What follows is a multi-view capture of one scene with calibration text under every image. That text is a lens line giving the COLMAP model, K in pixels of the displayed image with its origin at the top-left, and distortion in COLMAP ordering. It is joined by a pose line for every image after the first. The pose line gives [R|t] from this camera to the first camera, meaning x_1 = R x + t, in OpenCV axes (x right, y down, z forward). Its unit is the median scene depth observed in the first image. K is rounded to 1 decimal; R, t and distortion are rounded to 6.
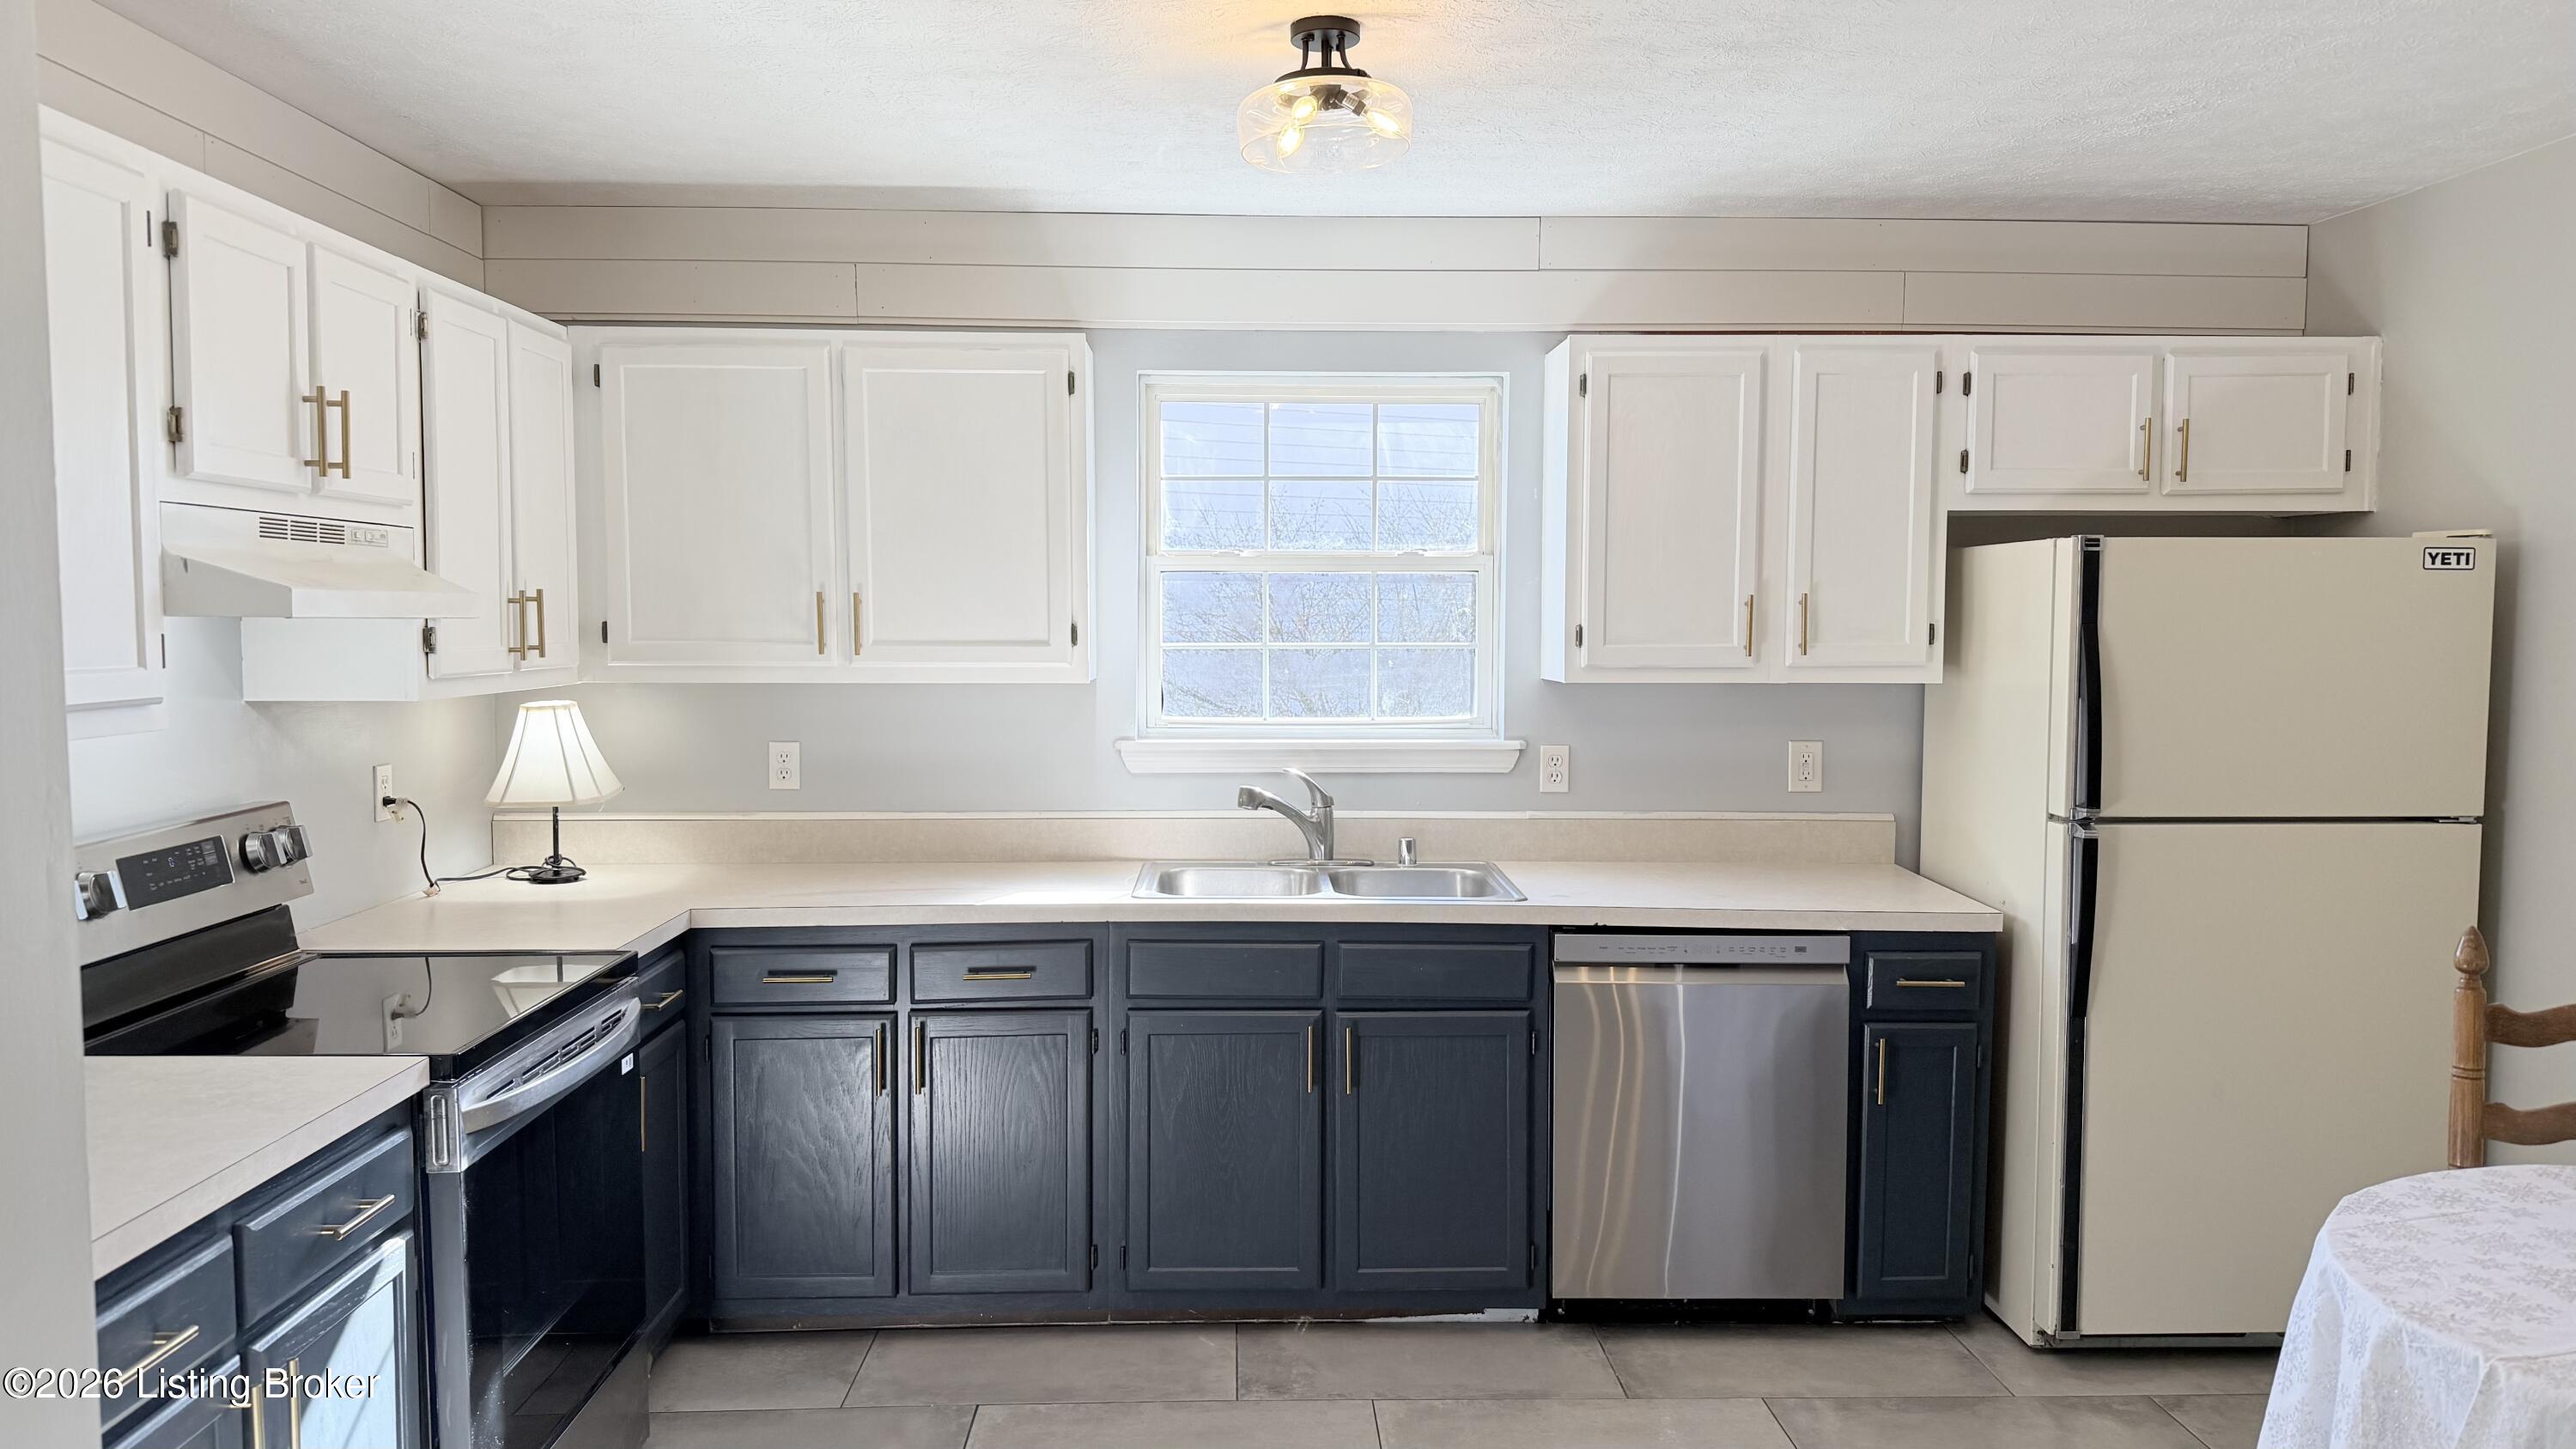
lens RADIAL K [[1775.0, 0, 1286.1], [0, 1775.0, 732.9], [0, 0, 1]] dist [0.109884, -0.184714]
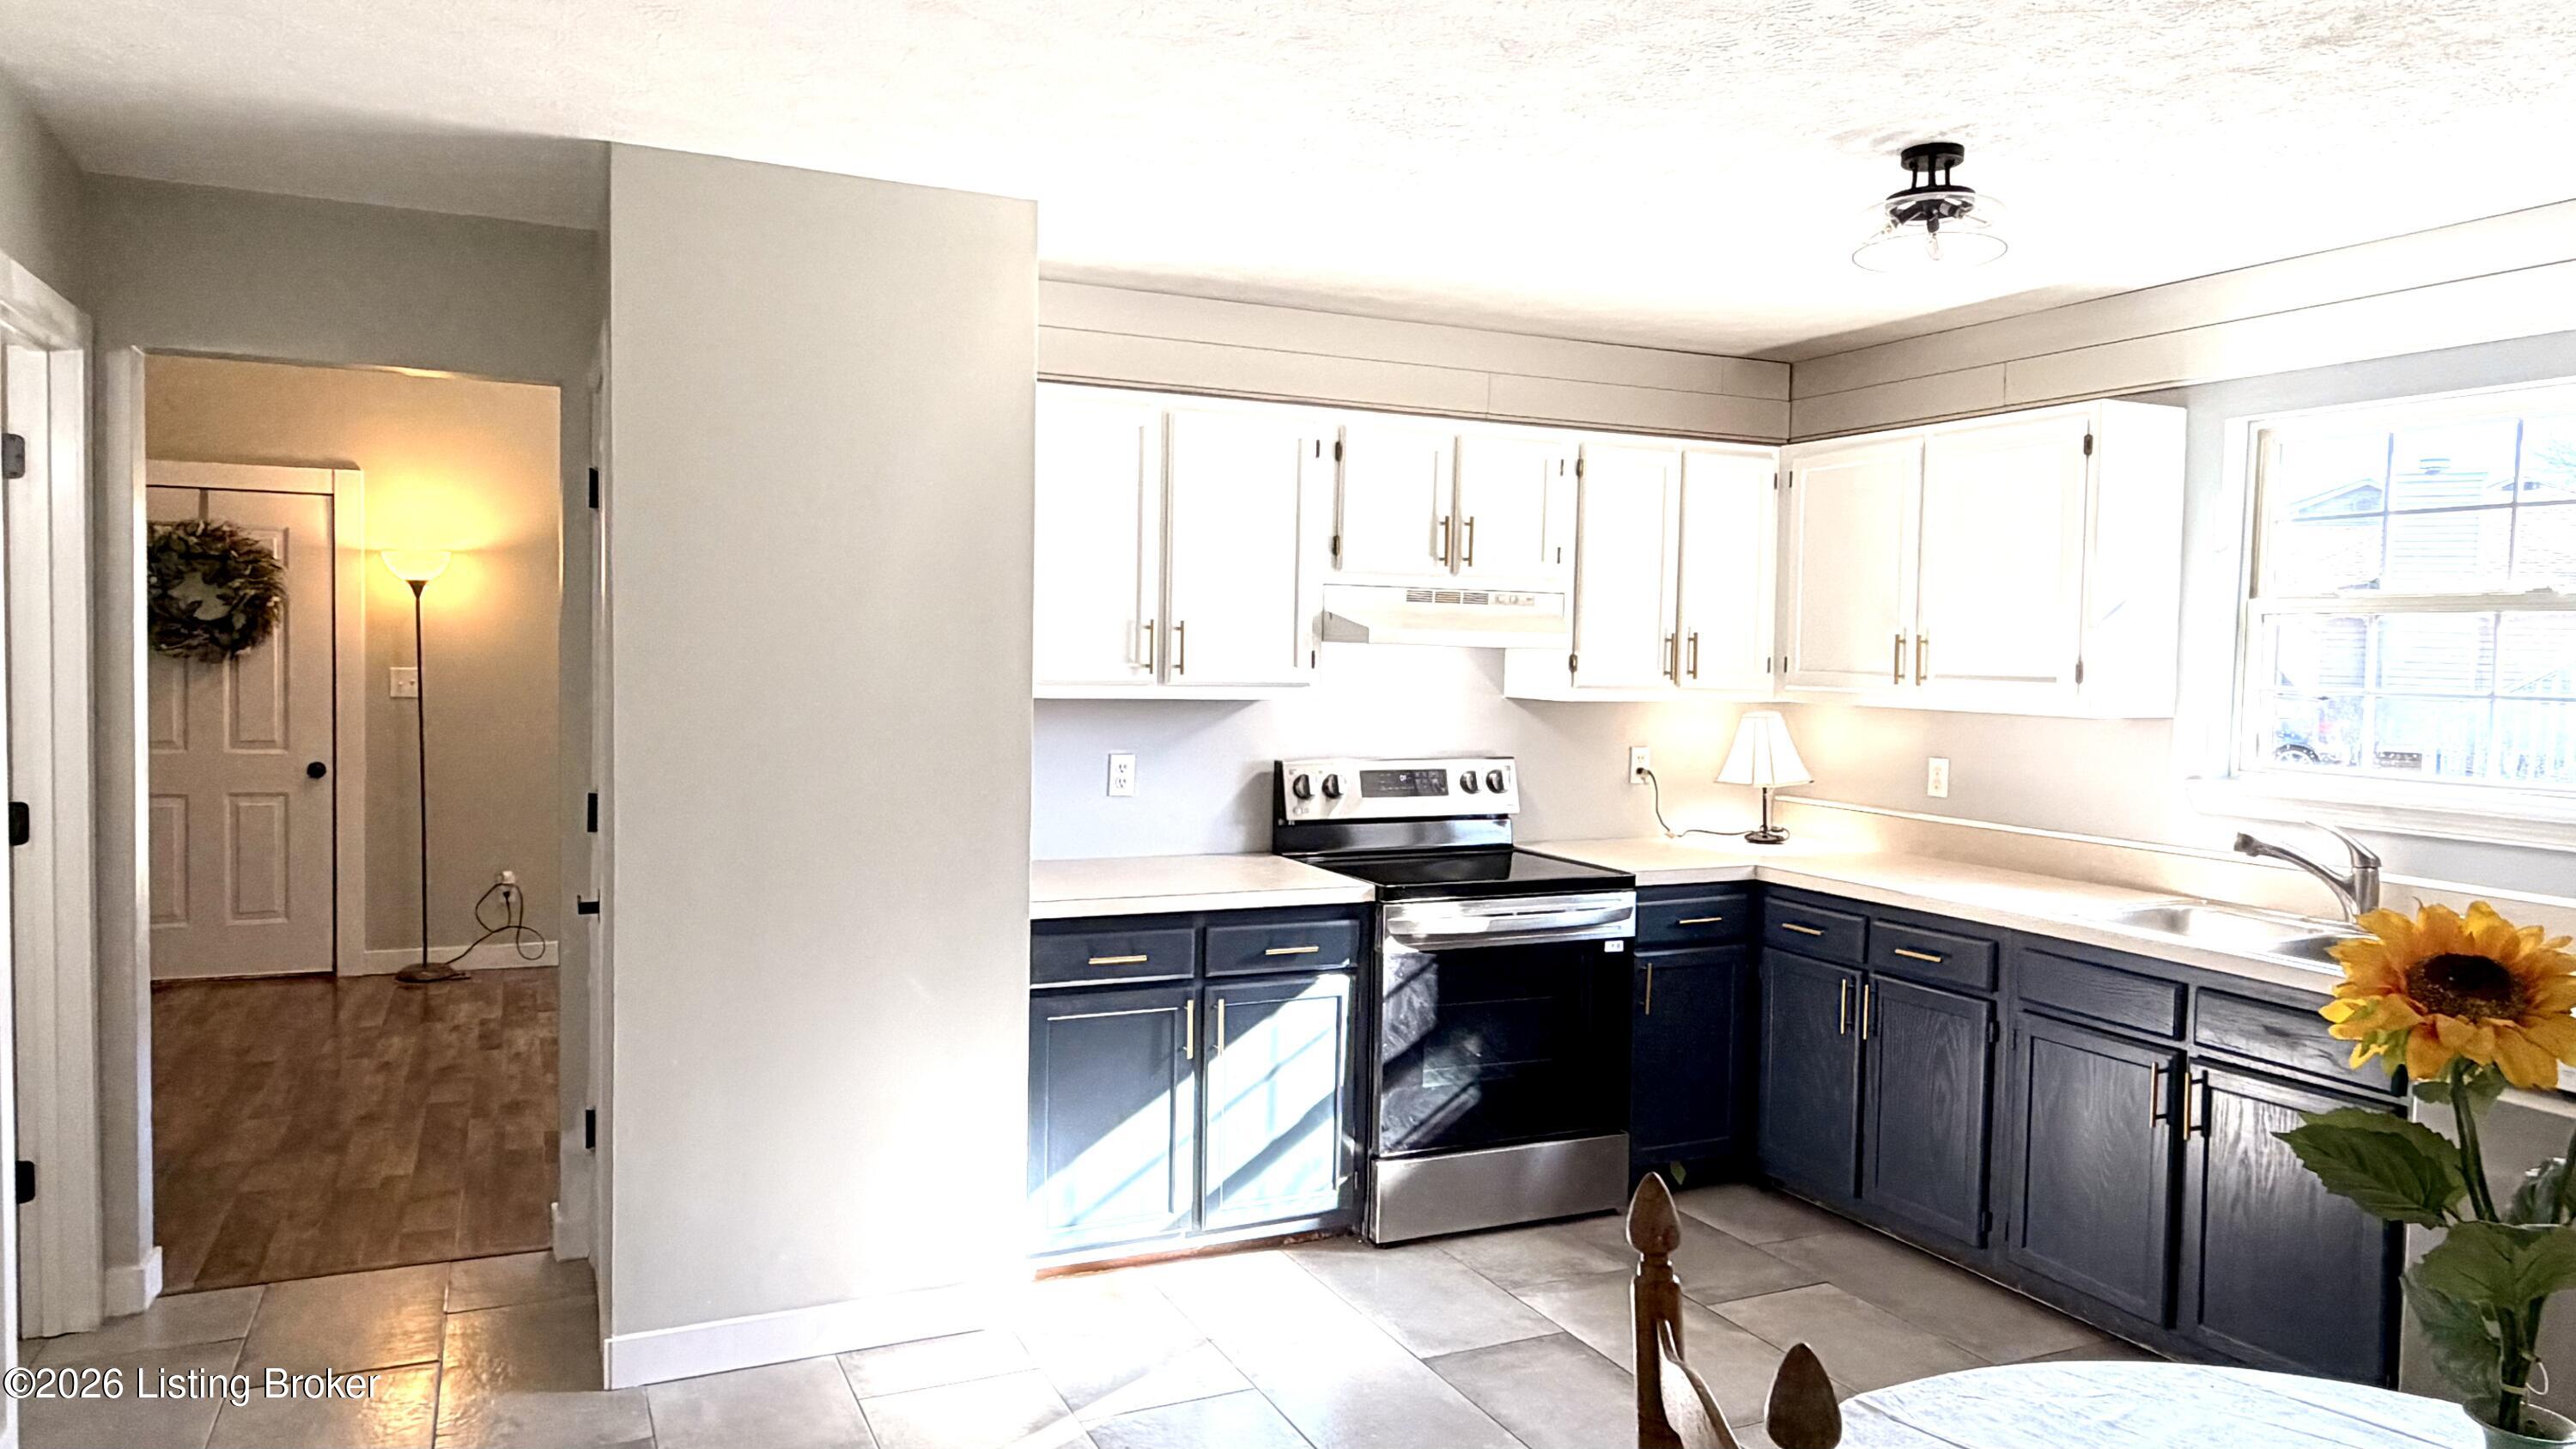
lens RADIAL K [[1652.3, 0, 1259.8], [0, 1652.3, 716.9], [0, 0, 1]] dist [0.005369, -0.019788]
pose [[0.388418, 0.046144, -0.920327, 0.660363], [-0.079169, 0.996724, 0.016562, -0.005382], [0.918076, 0.066428, 0.390799, 0.150122]]
